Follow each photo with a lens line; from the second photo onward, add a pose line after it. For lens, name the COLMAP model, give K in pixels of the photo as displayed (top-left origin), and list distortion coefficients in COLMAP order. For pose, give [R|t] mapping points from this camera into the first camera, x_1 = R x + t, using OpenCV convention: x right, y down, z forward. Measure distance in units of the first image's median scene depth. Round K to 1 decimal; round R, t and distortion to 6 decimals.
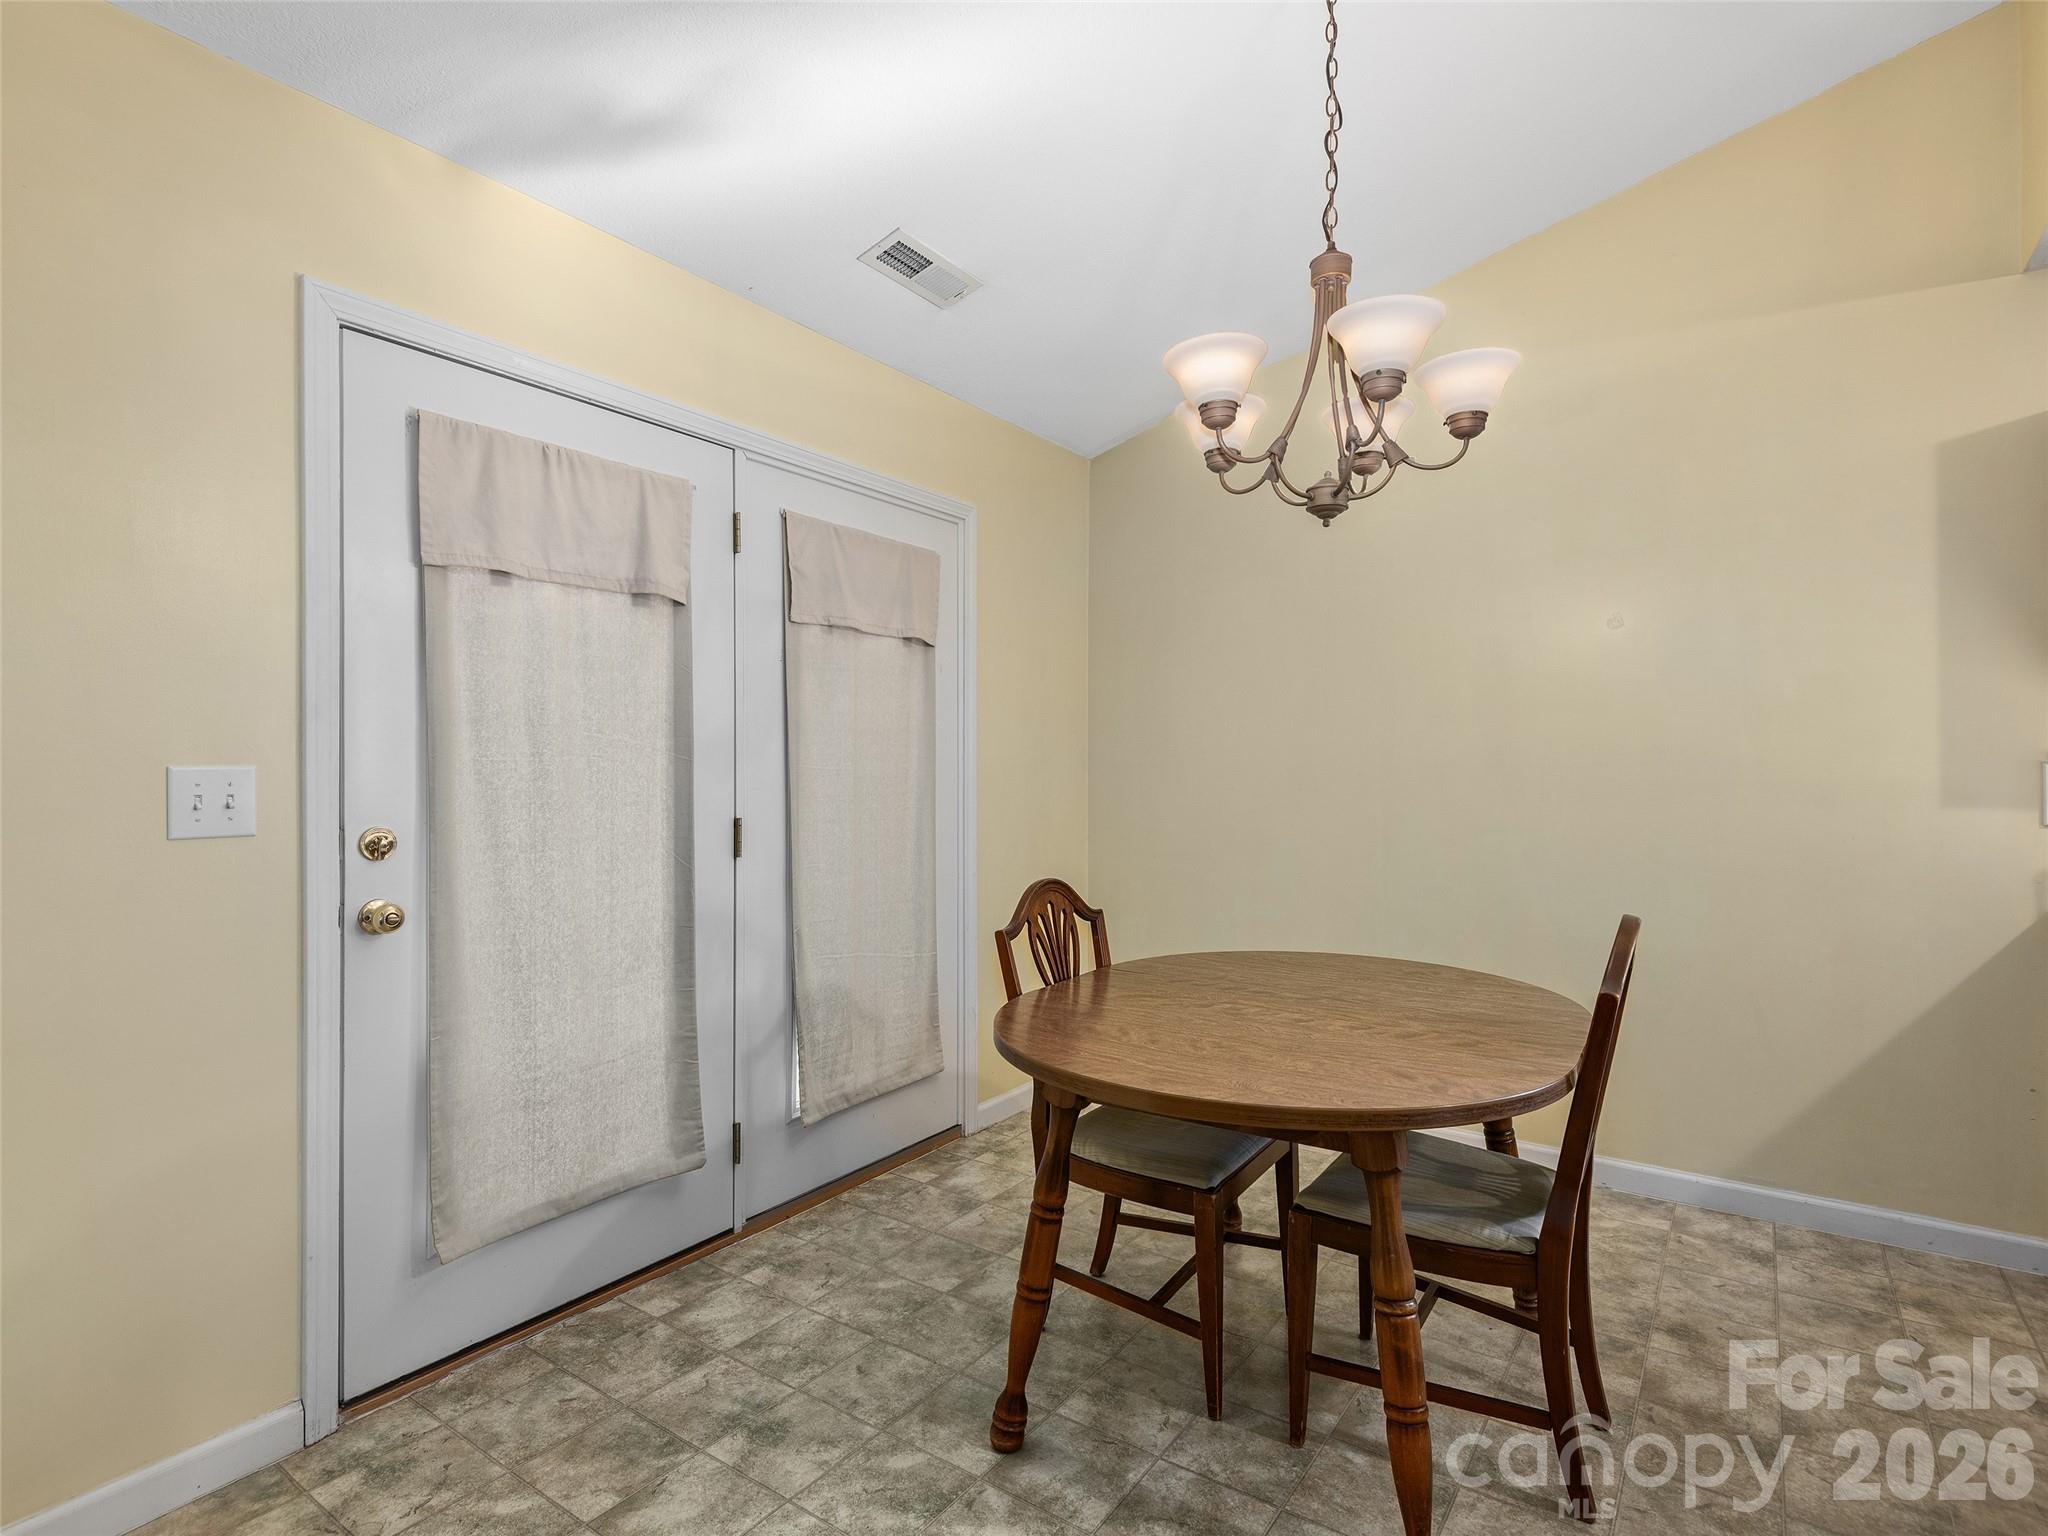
lens RADIAL K [[1043.7, 0, 1019.0], [0, 1043.7, 771.5], [0, 0, 1]] dist [0.003127, -0.003988]
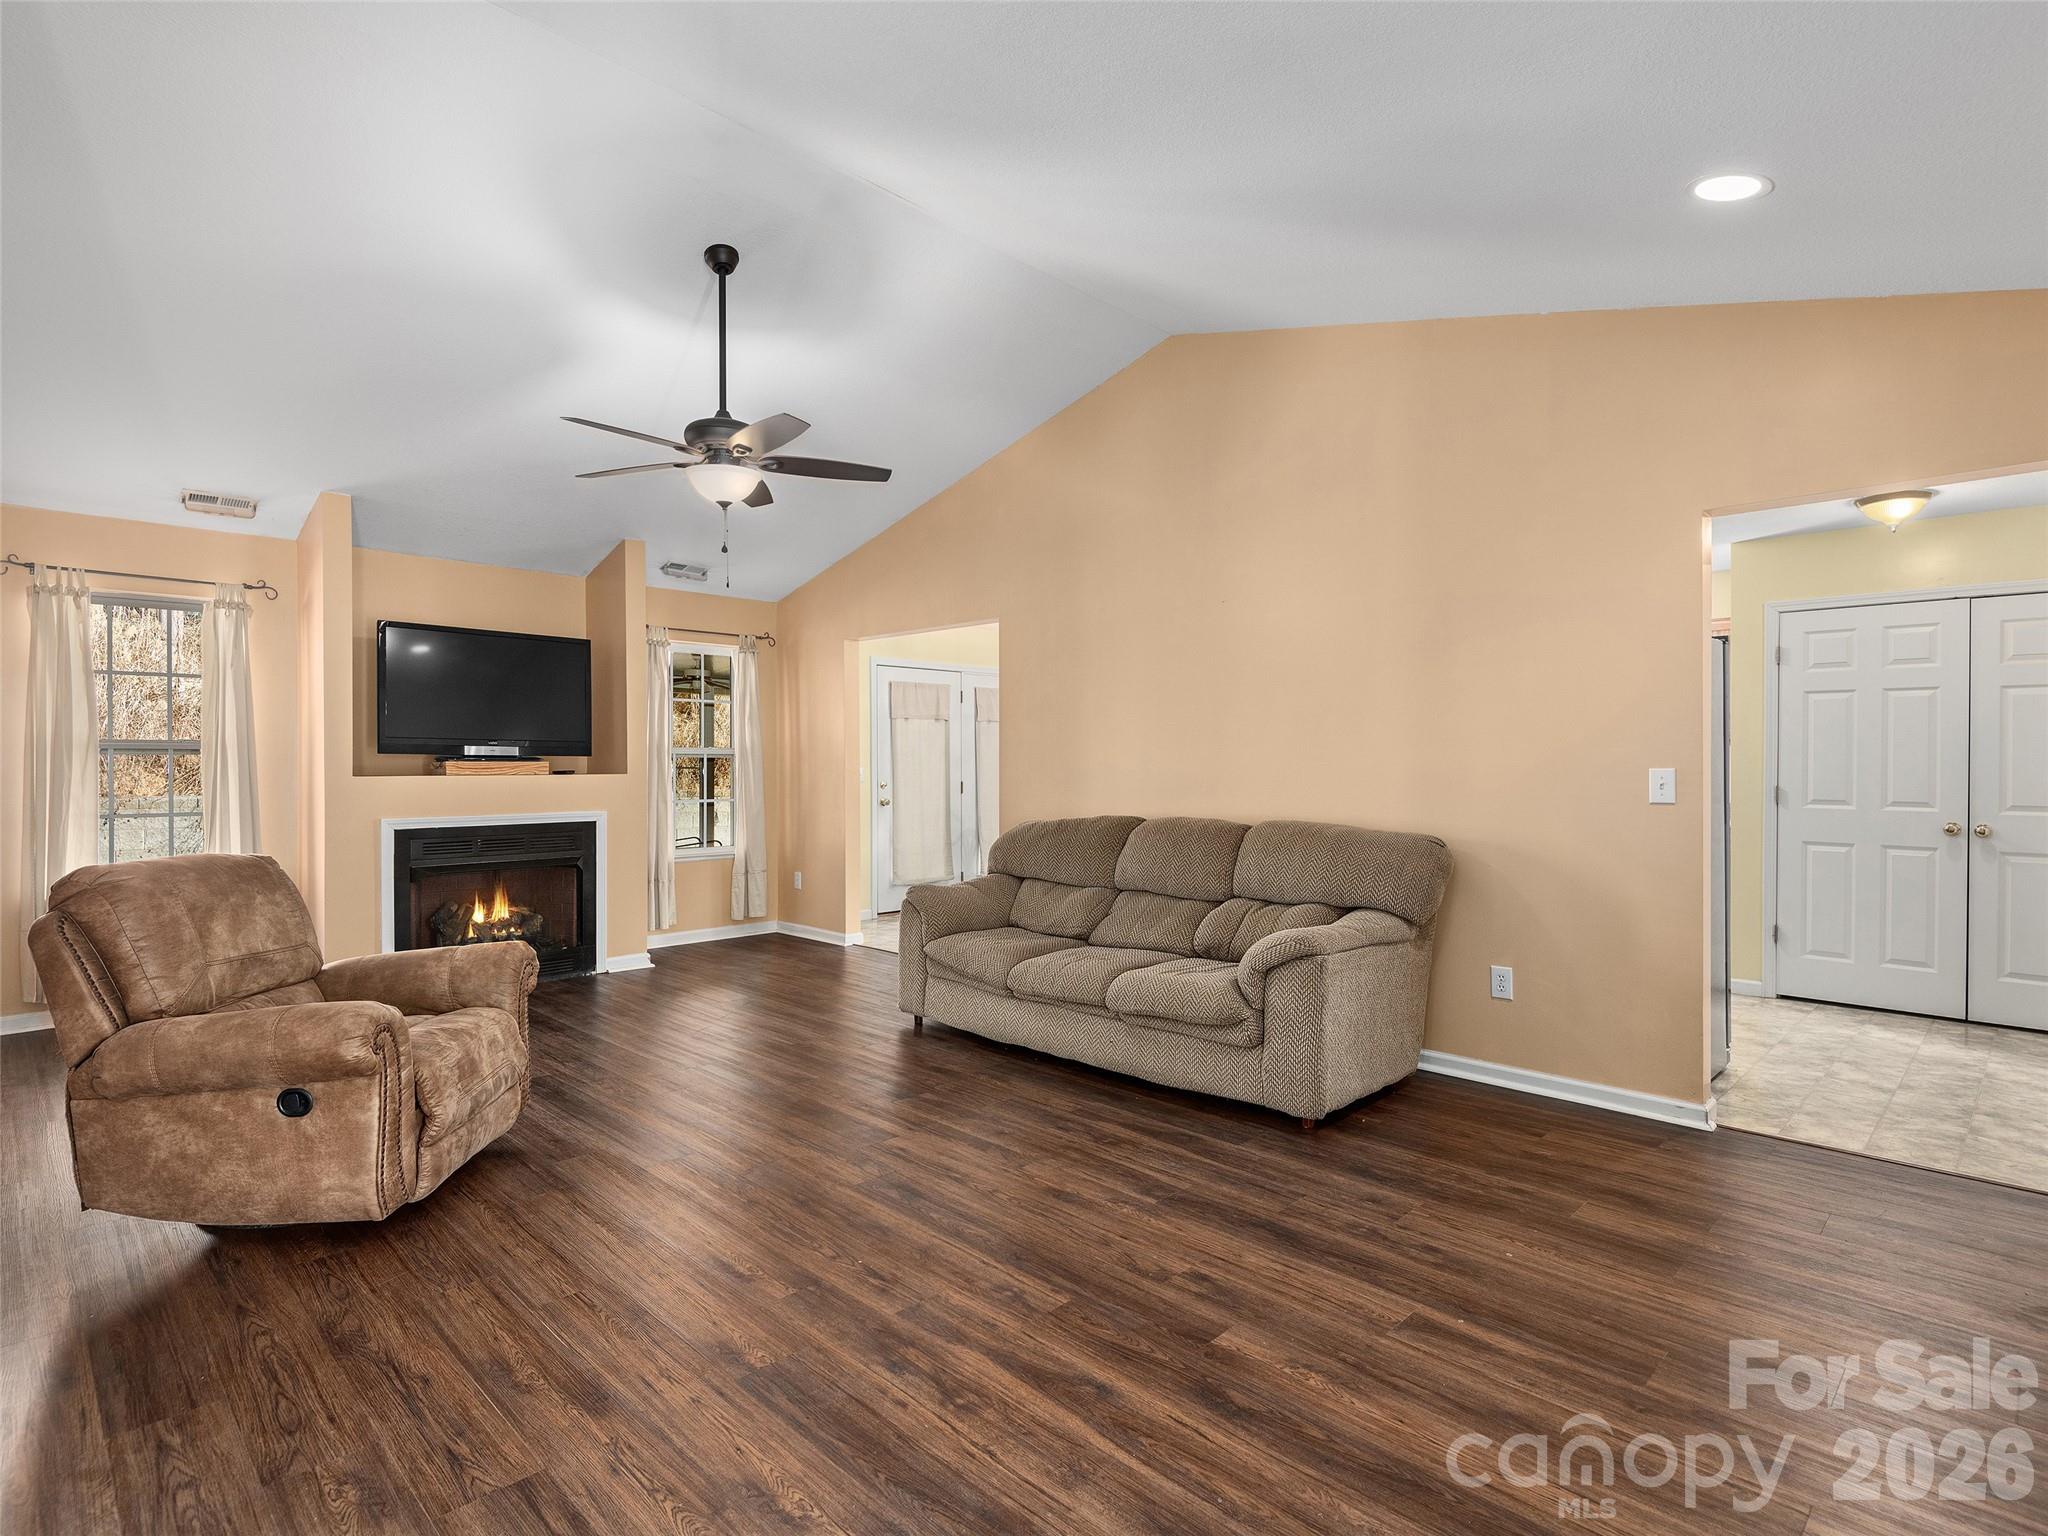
lens RADIAL K [[1043.7, 0, 1012.3], [0, 1043.7, 765.4], [0, 0, 1]] dist [0.003127, -0.003988]
pose [[0.985782, 0.000199, -0.168027, 0.561158], [0.000849, 0.999981, 0.006166, -0.030955], [0.168025, -0.006221, 0.985763, -2.819780]]
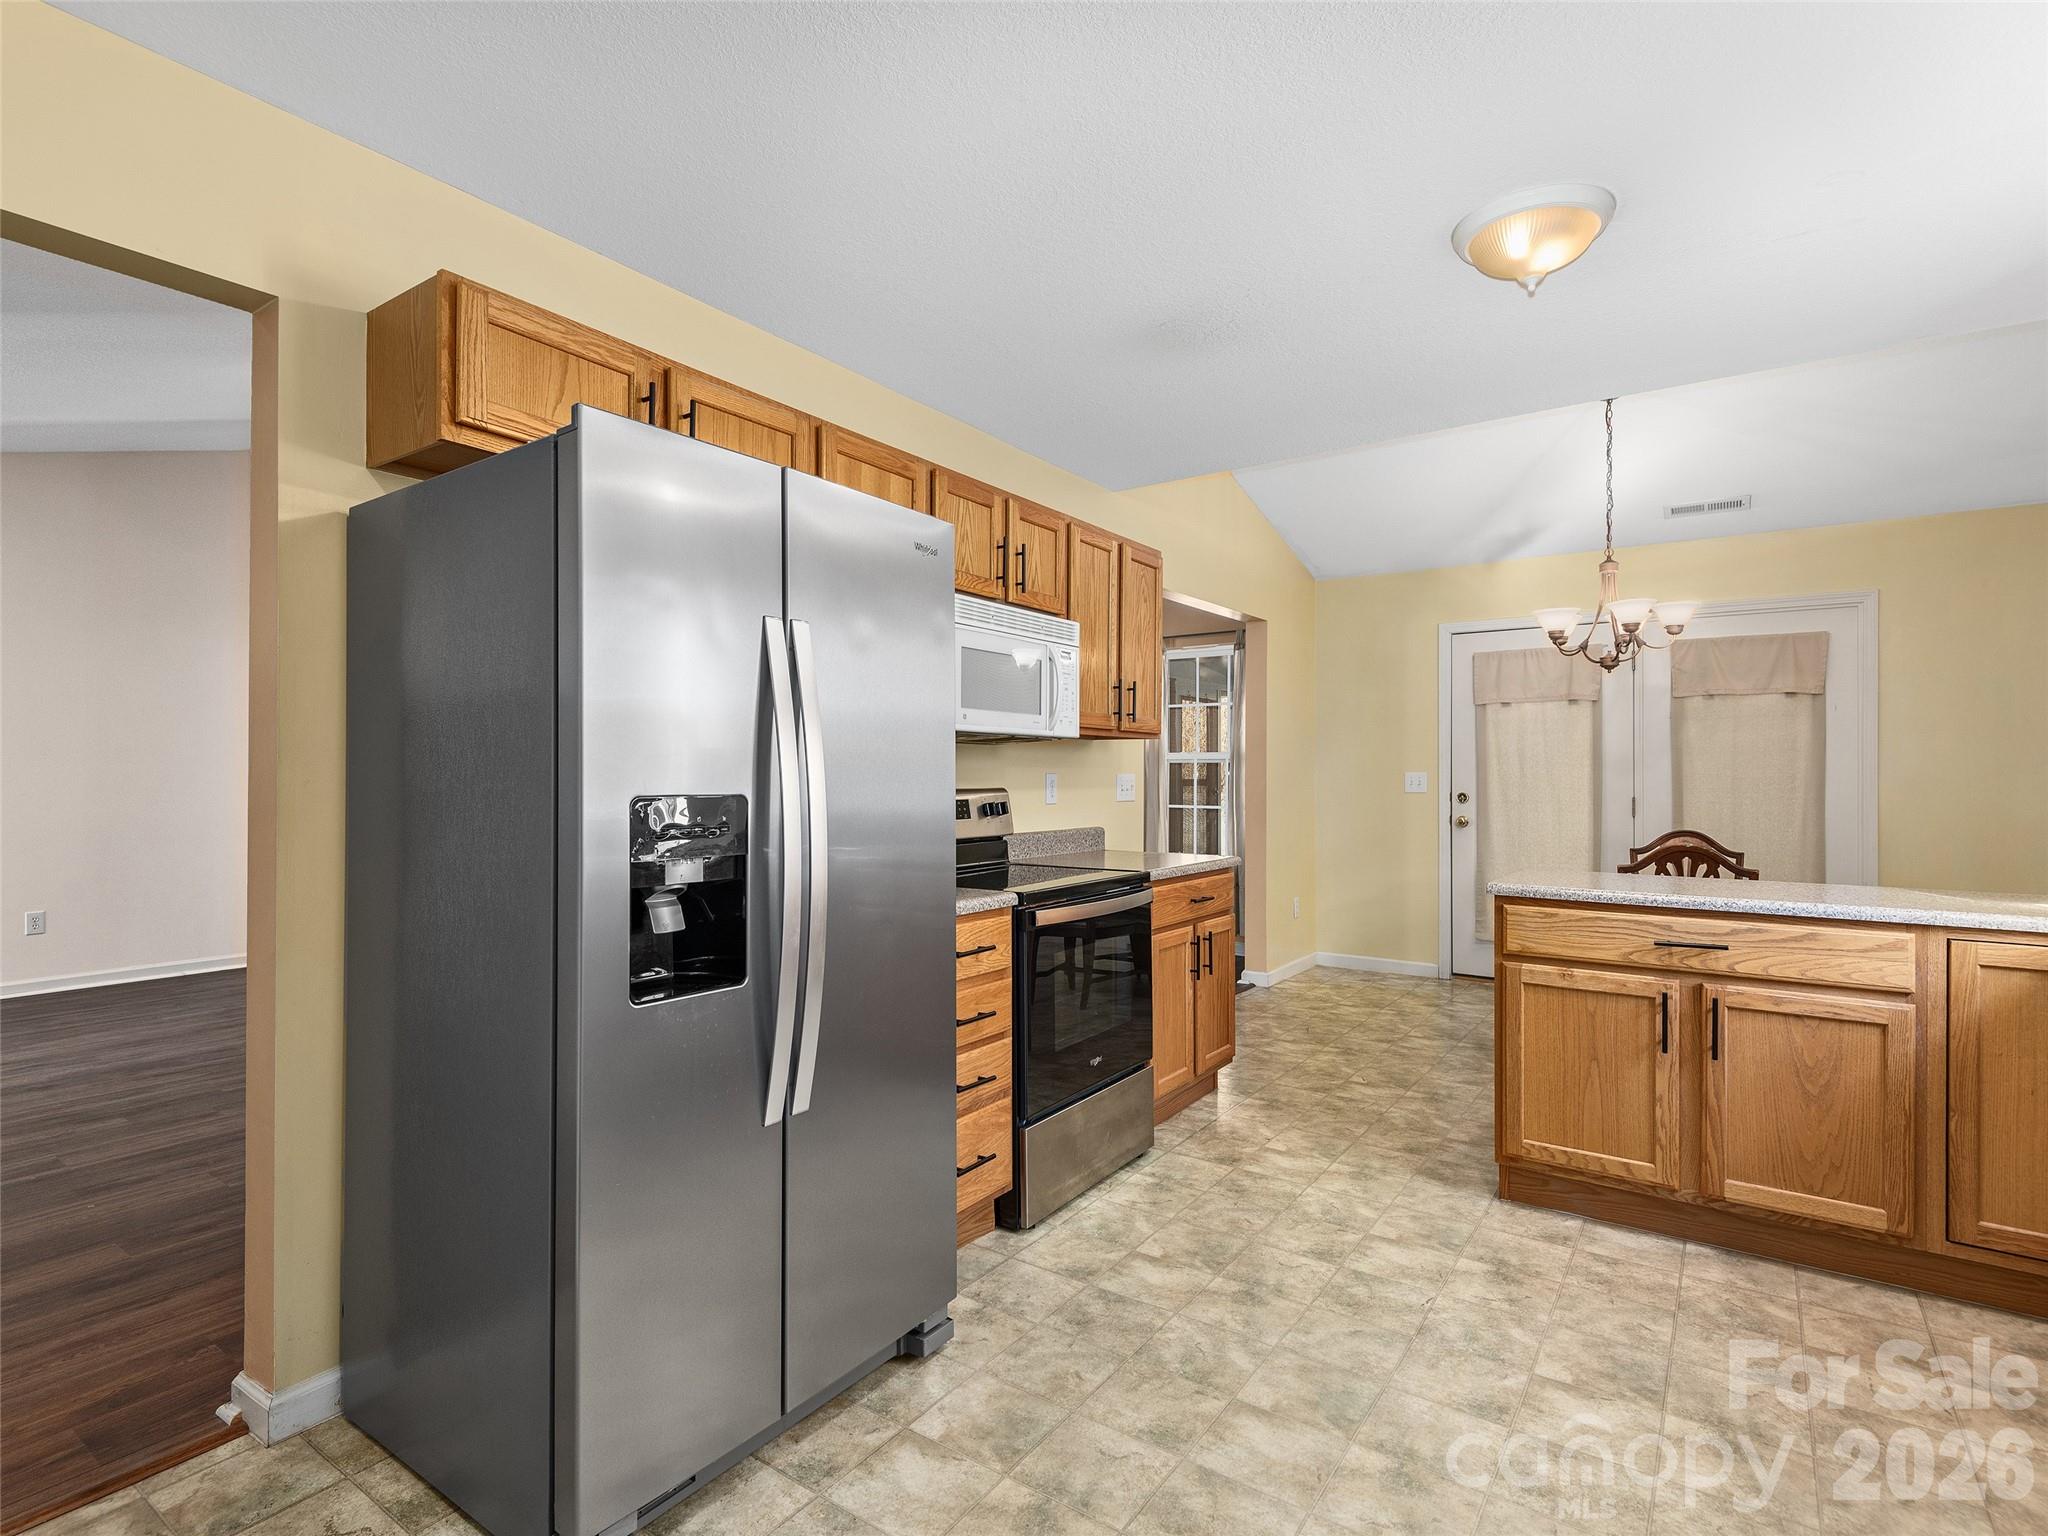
lens RADIAL K [[1043.7, 0, 1008.6], [0, 1043.7, 769.7], [0, 0, 1]] dist [0.003127, -0.003988]
pose [[-0.020342, 0.004627, -0.999782, 2.266295], [-0.000093, 0.999989, 0.004630, -0.024994], [0.999793, 0.000187, -0.020341, -0.254811]]
